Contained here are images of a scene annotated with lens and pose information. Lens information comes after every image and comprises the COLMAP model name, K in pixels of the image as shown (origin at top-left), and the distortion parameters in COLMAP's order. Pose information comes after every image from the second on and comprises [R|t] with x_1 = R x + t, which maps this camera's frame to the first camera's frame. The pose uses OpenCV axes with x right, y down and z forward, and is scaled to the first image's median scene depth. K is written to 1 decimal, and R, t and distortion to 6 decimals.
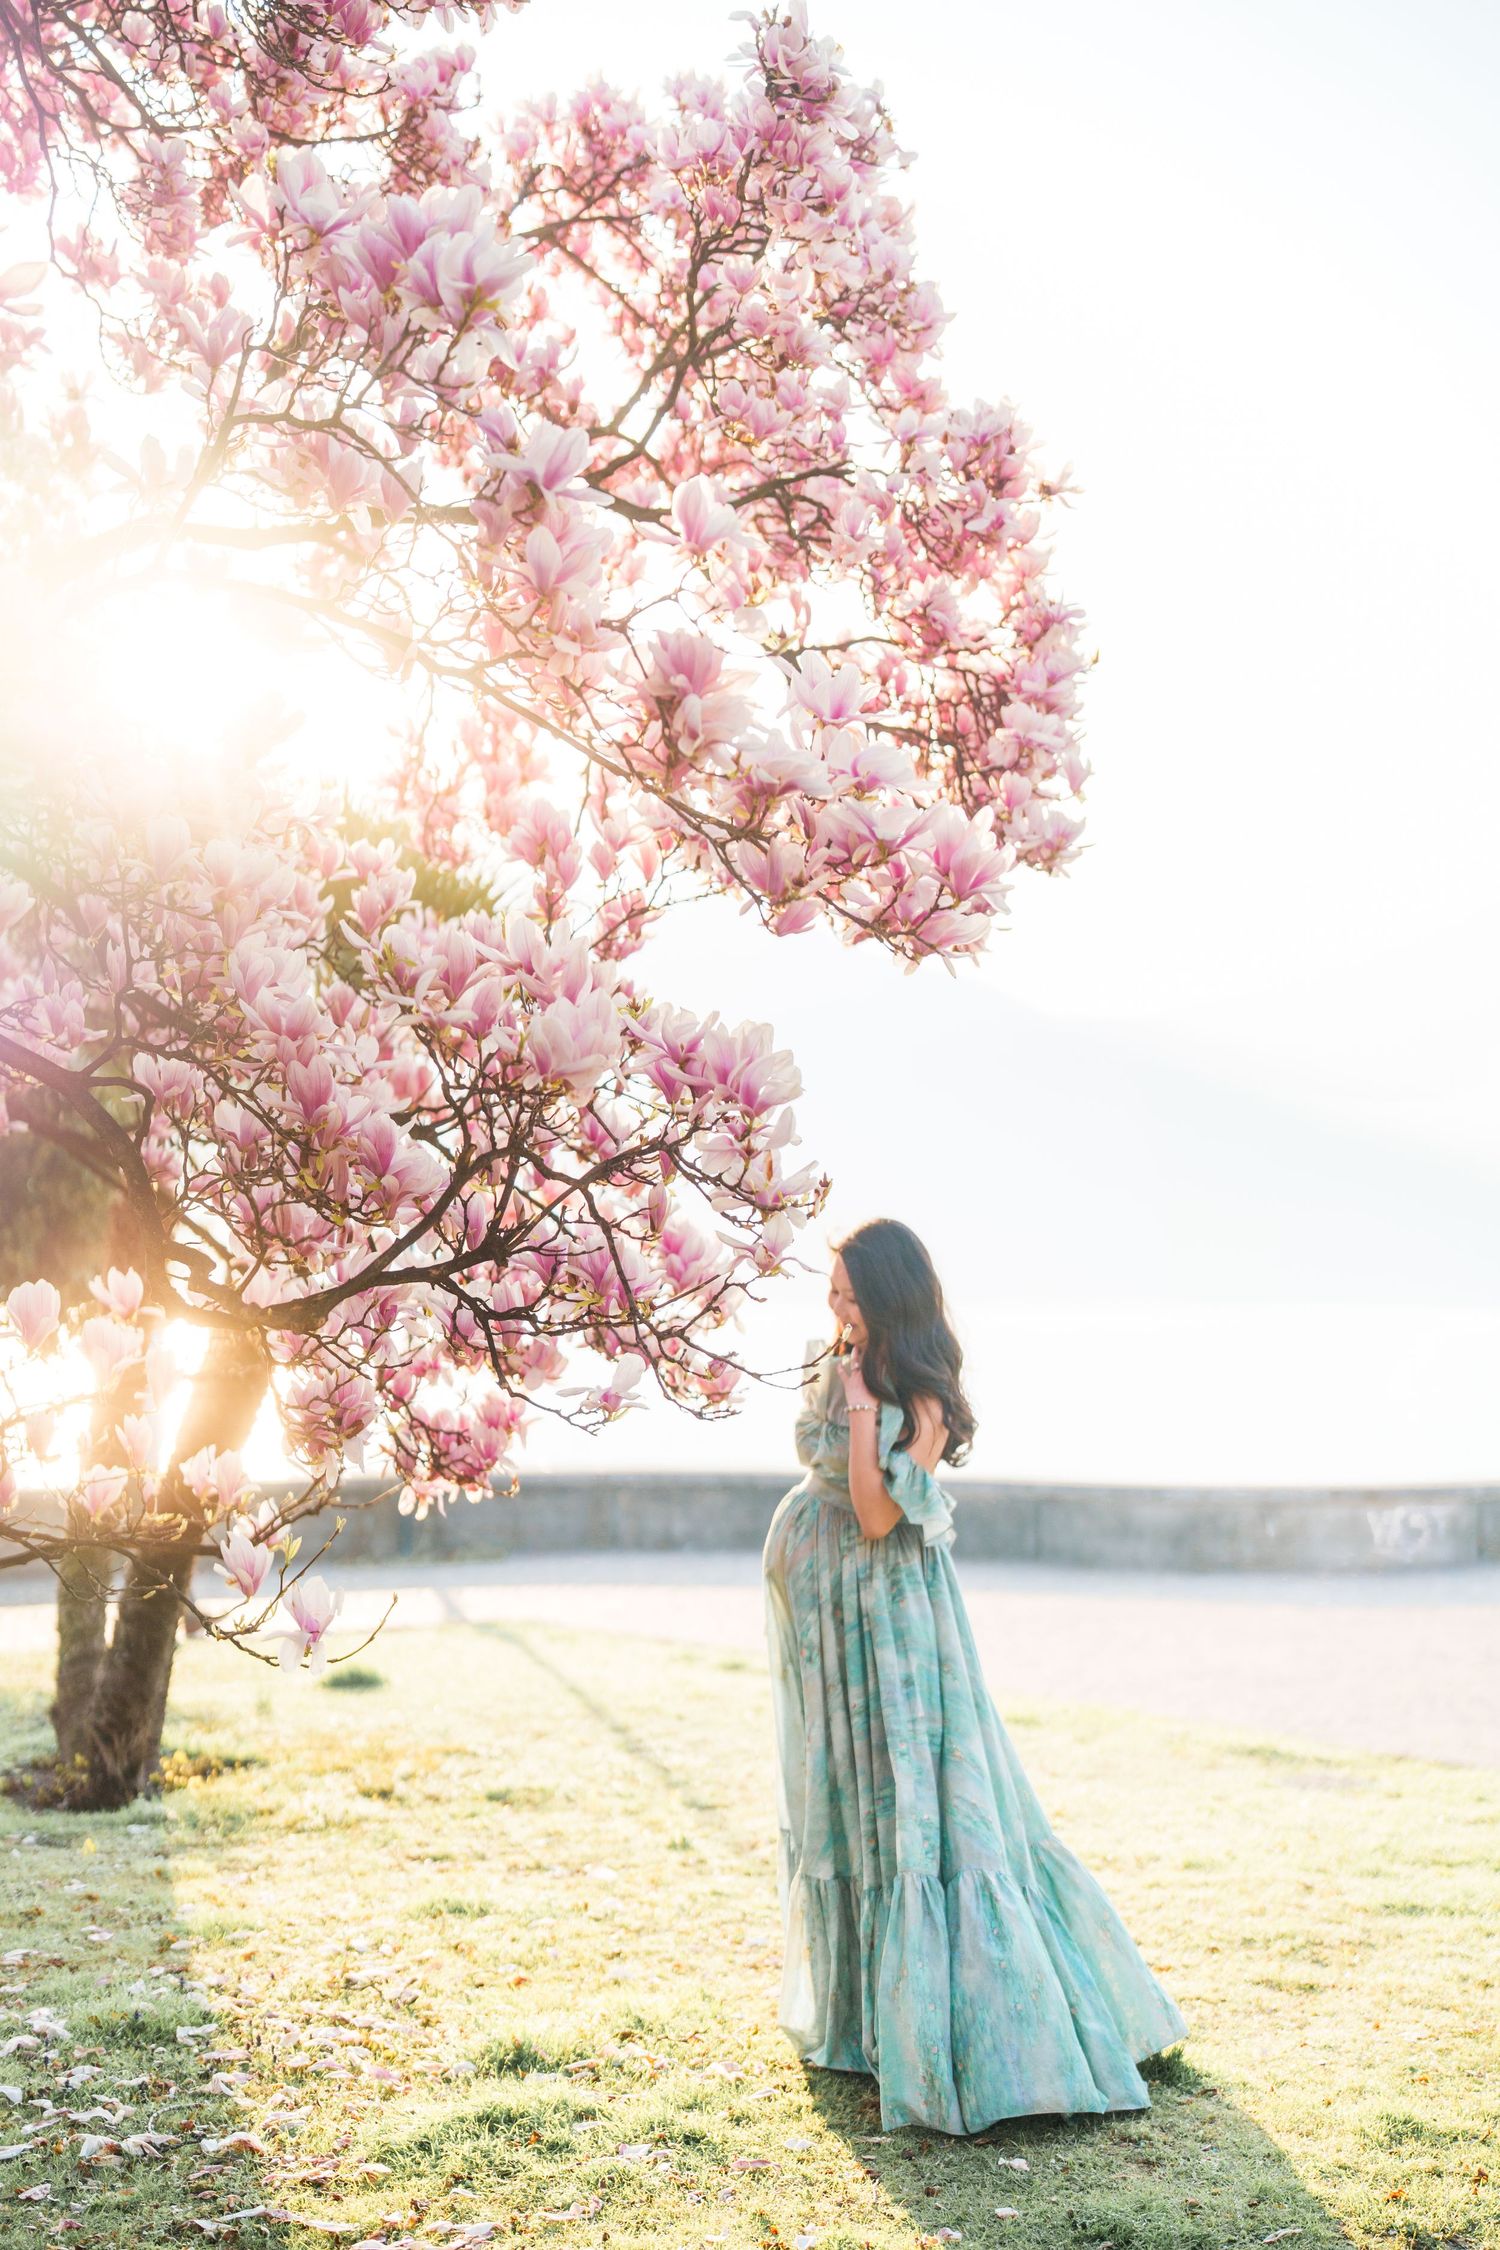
lens RADIAL K [[3090.7, 0, 747.7], [0, 3090.7, 1131.6], [0, 0, 1]] dist [-0.185534, 1.194925]
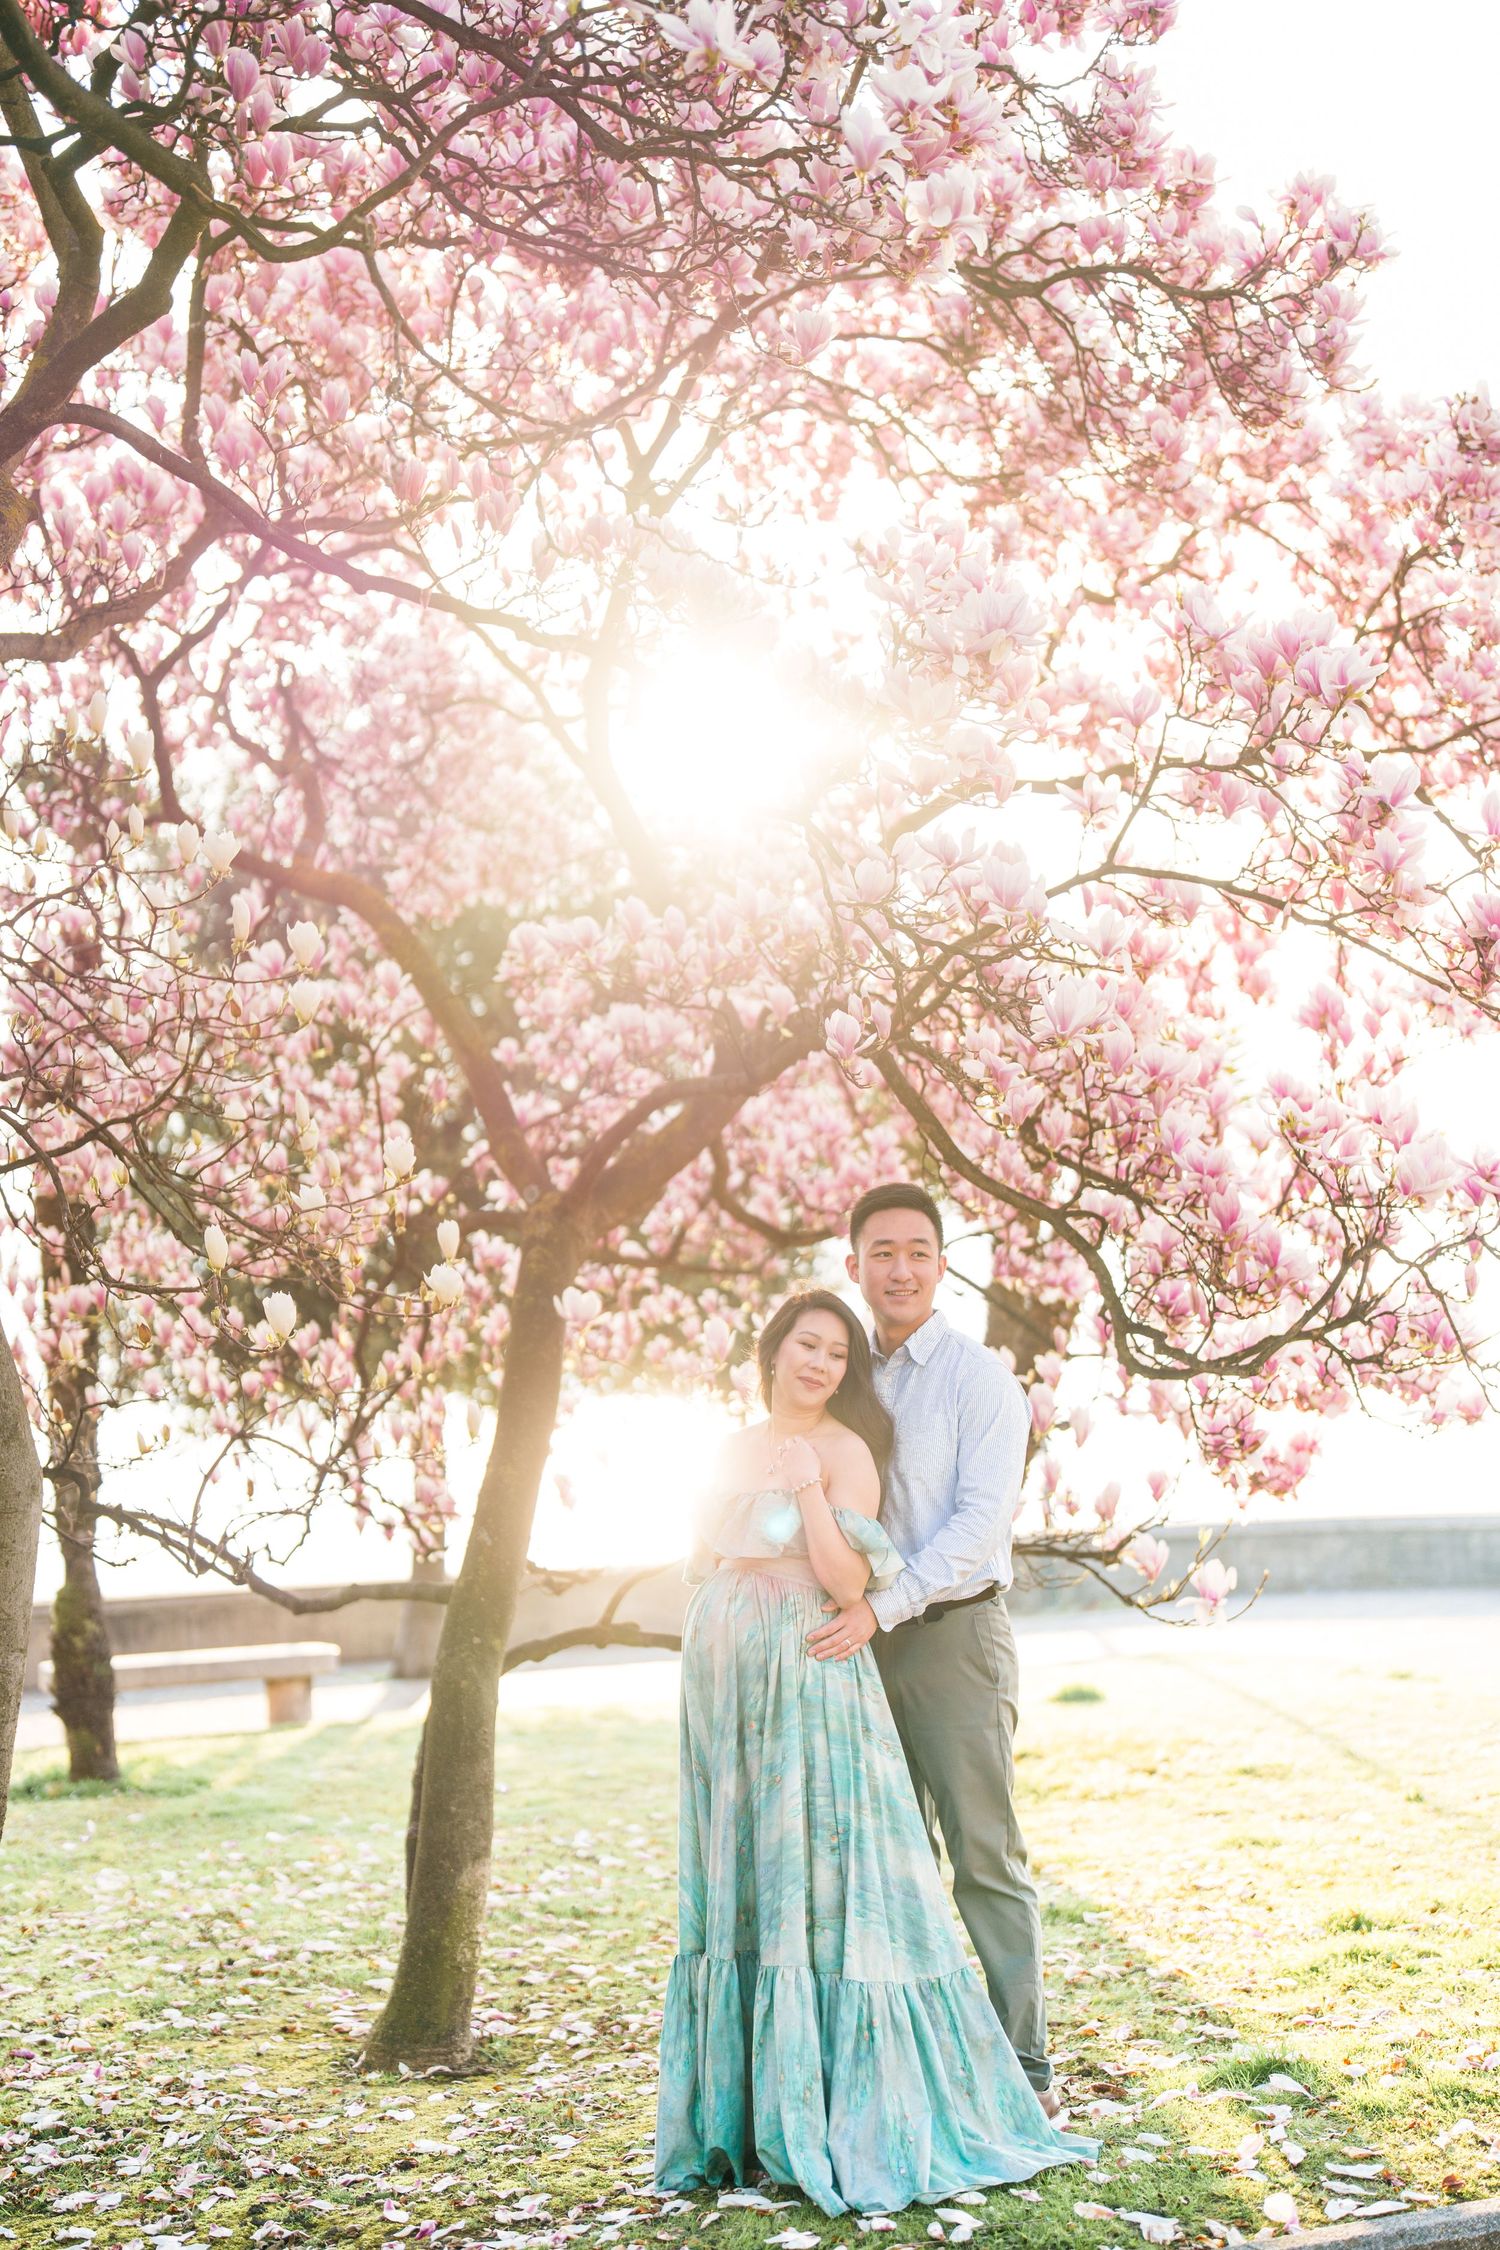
lens RADIAL K [[3092.7, 0, 749.1], [0, 3092.7, 1129.6], [0, 0, 1]] dist [-0.182064, 1.193884]
pose [[0.984791, -0.060383, -0.162912, -0.091867], [0.056088, 0.997949, -0.030838, -0.014710], [0.164440, 0.021231, 0.986159, -0.346743]]
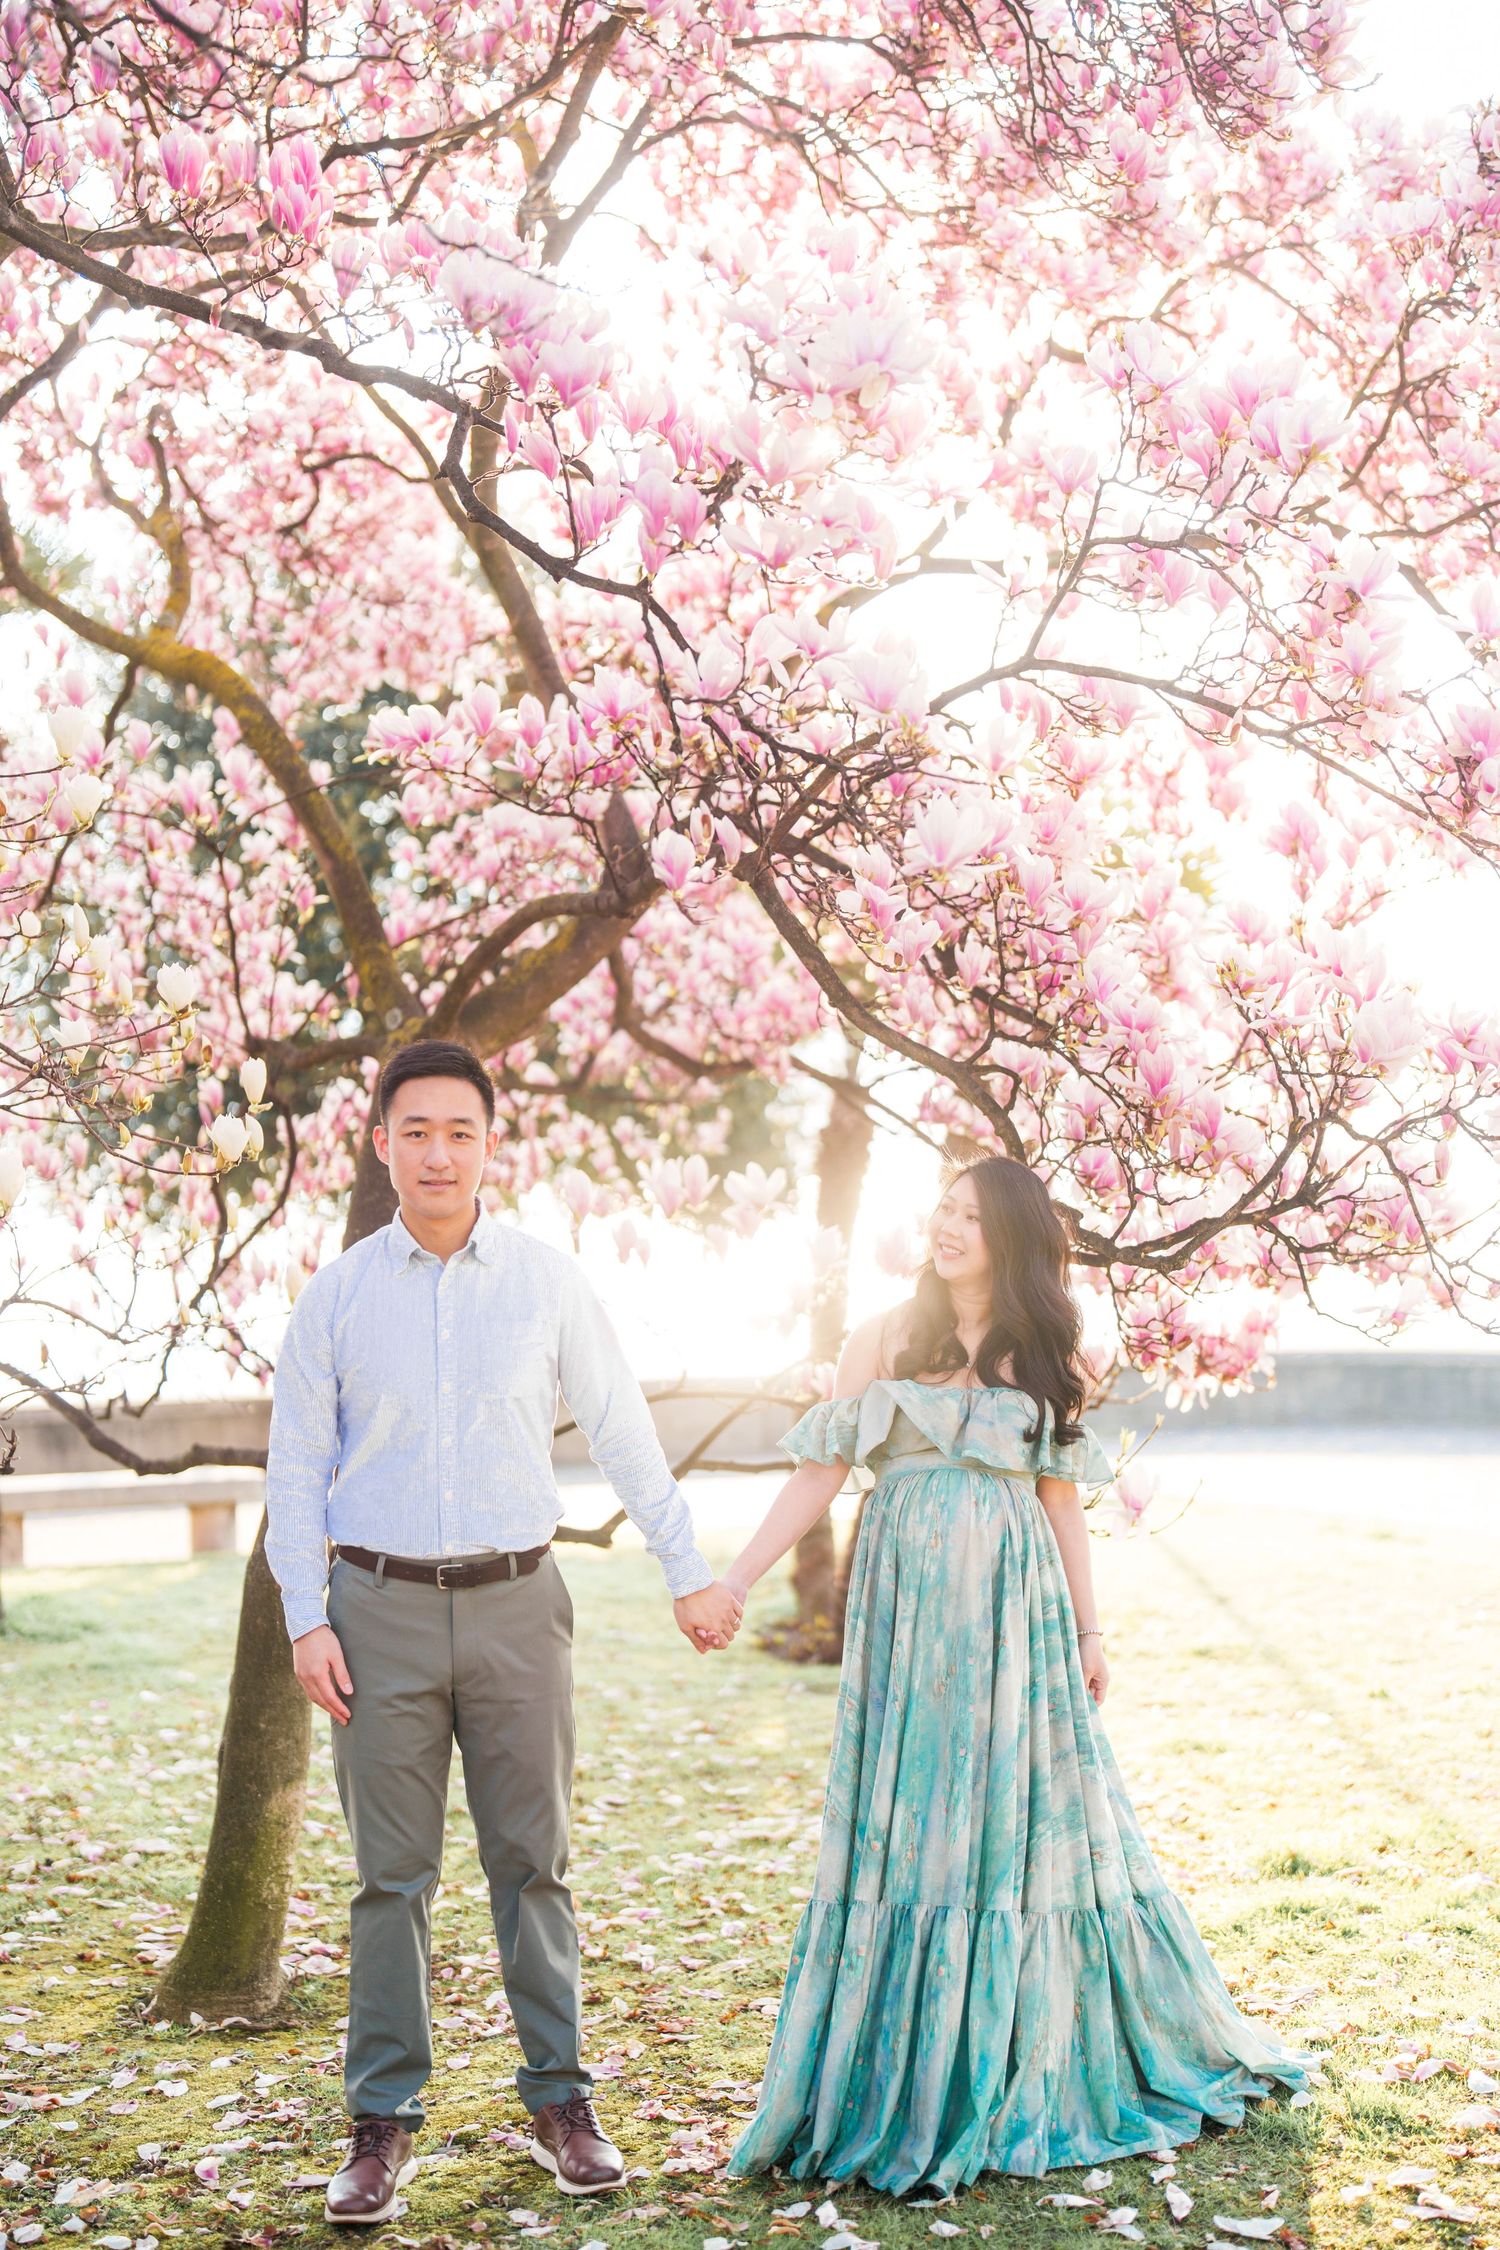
lens RADIAL K [[3090.7, 0, 747.7], [0, 3090.7, 1131.6], [0, 0, 1]] dist [-0.185534, 1.194925]
pose [[0.984241, -0.025495, -0.174984, -0.064829], [0.032643, 0.998741, 0.038096, -0.031174], [0.173792, -0.043208, 0.983834, -0.180102]]
